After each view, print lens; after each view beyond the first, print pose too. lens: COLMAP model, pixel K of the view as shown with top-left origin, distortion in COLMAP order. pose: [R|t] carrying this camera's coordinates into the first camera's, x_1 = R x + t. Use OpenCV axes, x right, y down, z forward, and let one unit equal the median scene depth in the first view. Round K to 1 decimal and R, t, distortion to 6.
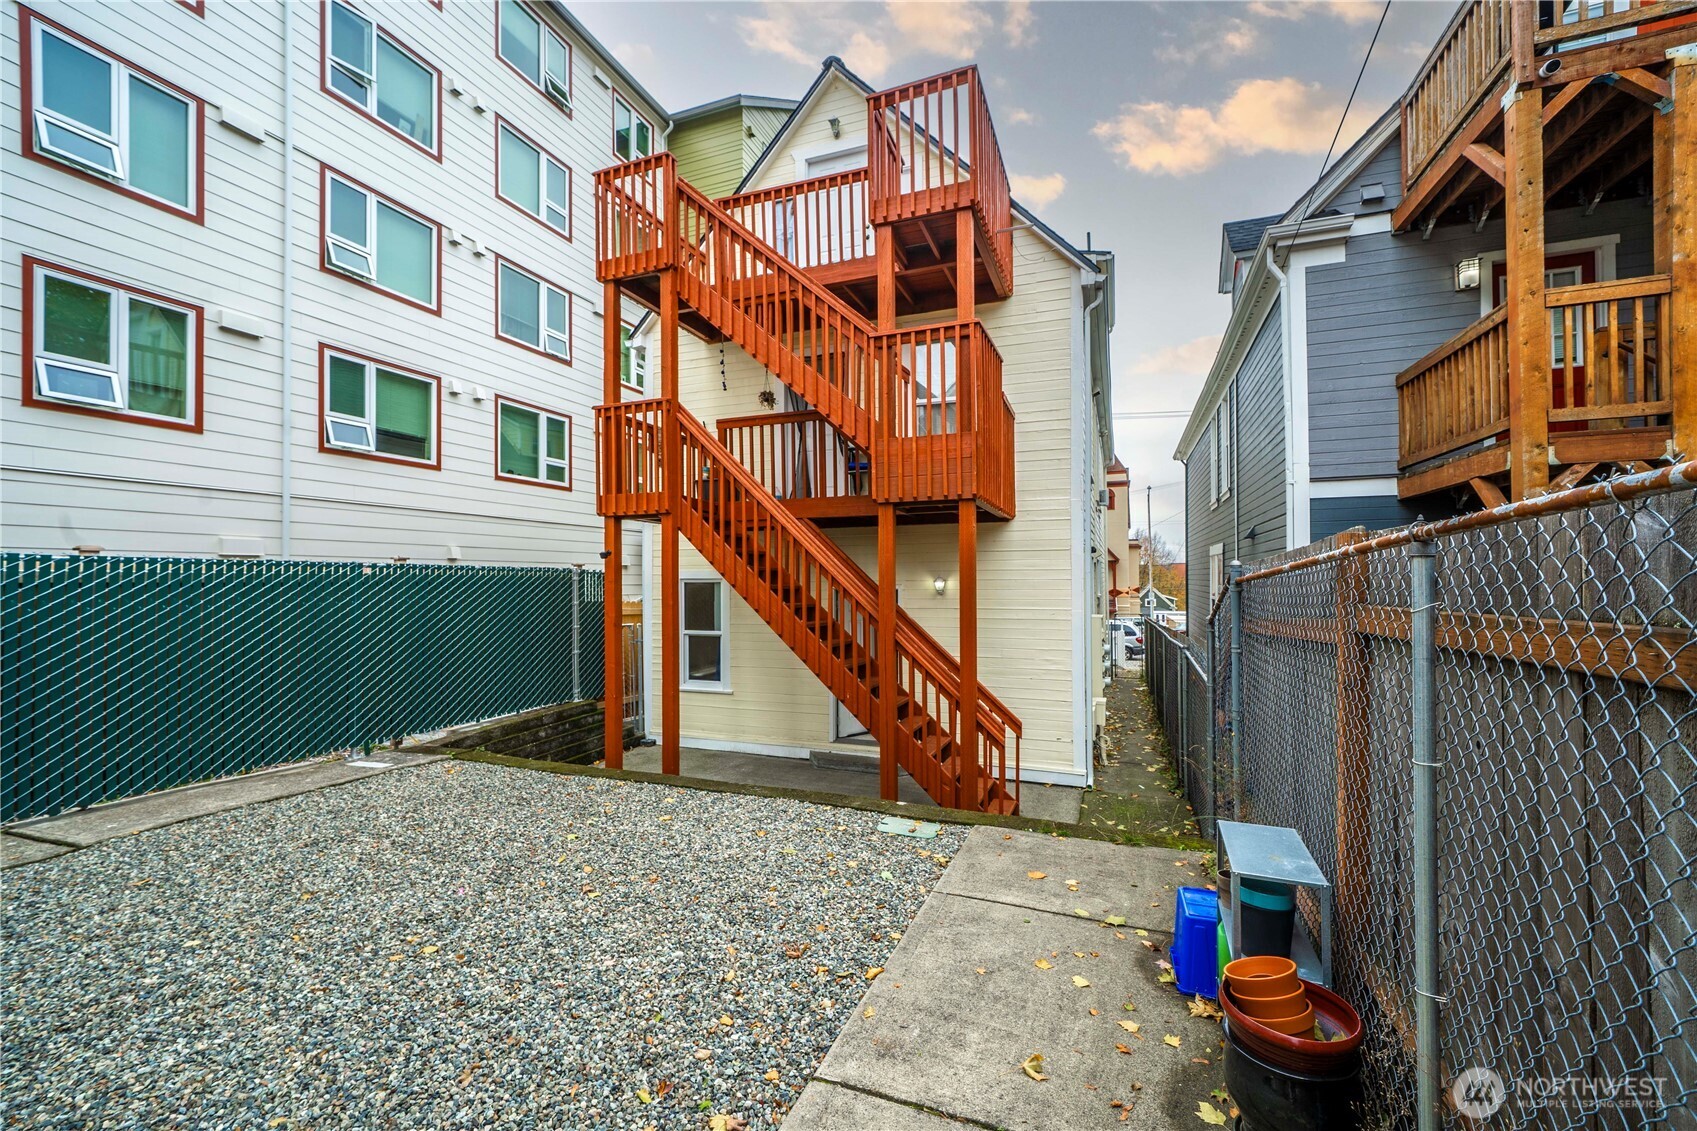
lens RADIAL K [[719.7, 0, 848.5], [0, 719.7, 565.5], [0, 0, 1]] dist [0.000937, 0.005075]
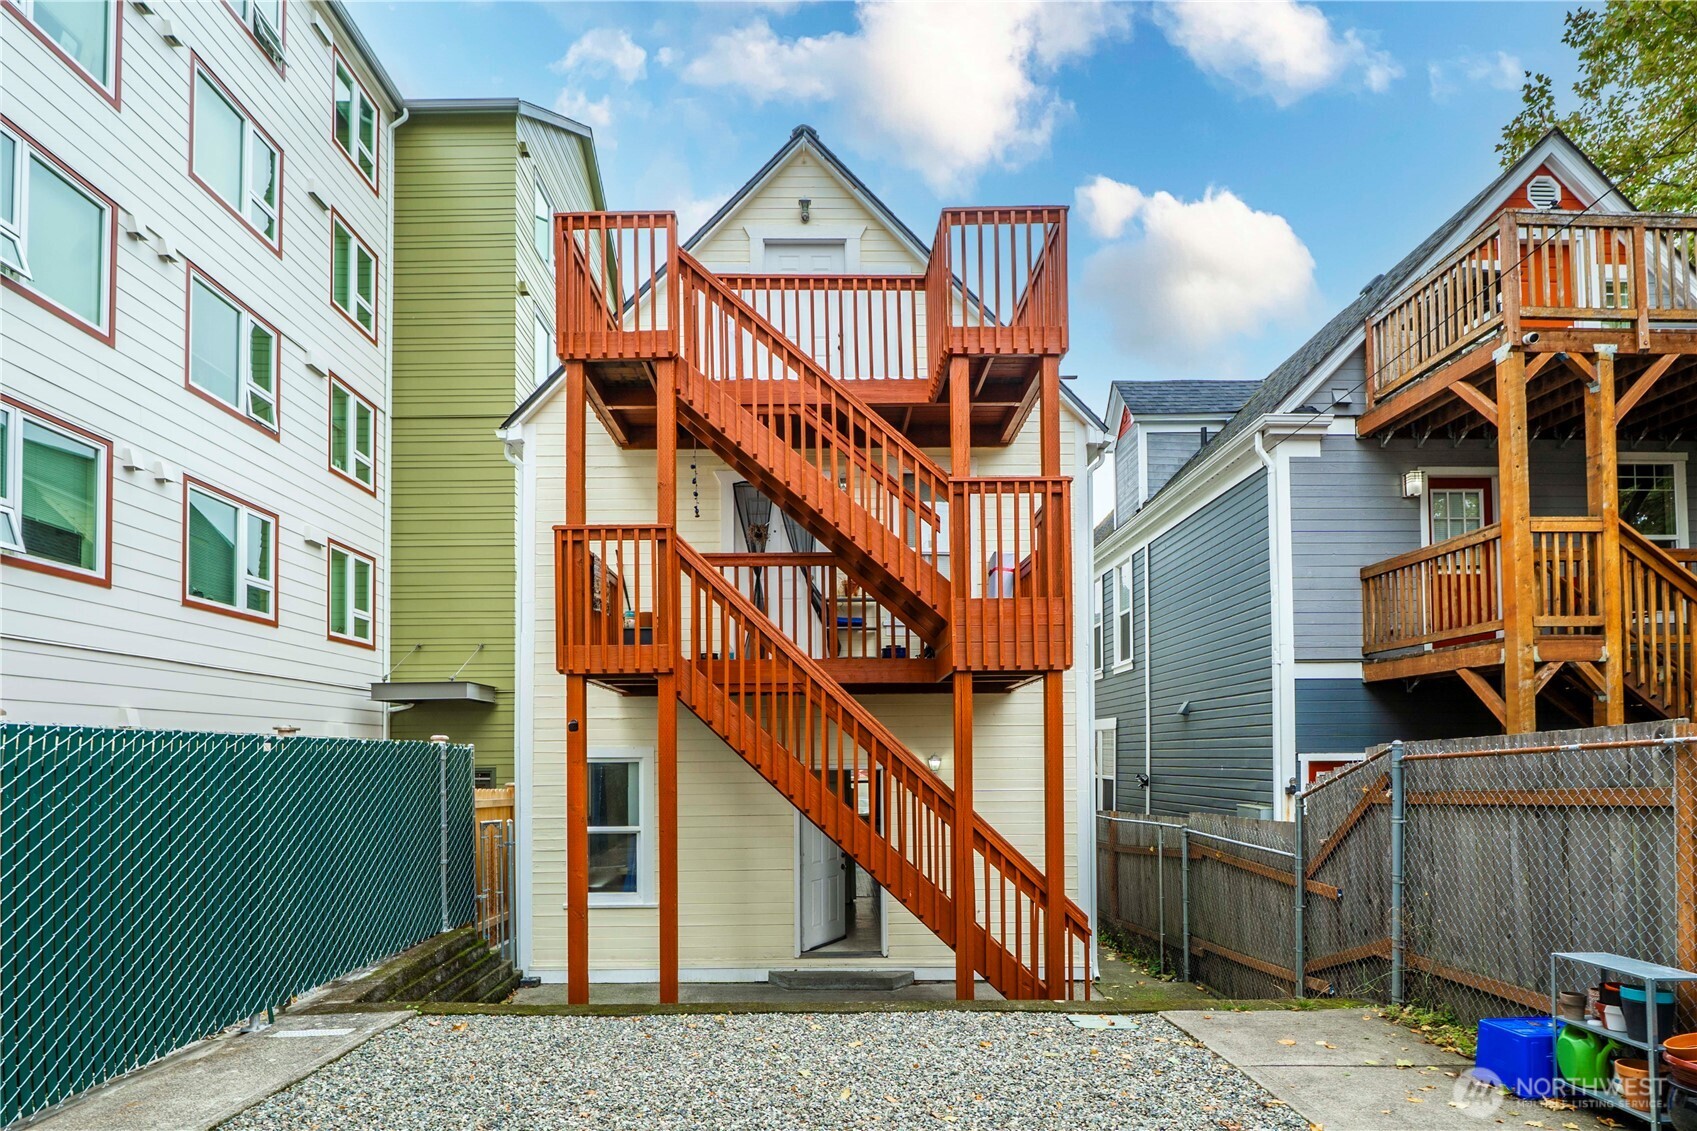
lens RADIAL K [[941.0, 0, 846.0], [0, 941.0, 731.6], [0, 0, 1]] dist [-0.013626, -0.000160]
pose [[0.925491, 0.008017, 0.378684, -0.461498], [-0.004746, 0.999943, -0.009570, -0.000963], [-0.378739, 0.007059, 0.925476, -0.006482]]
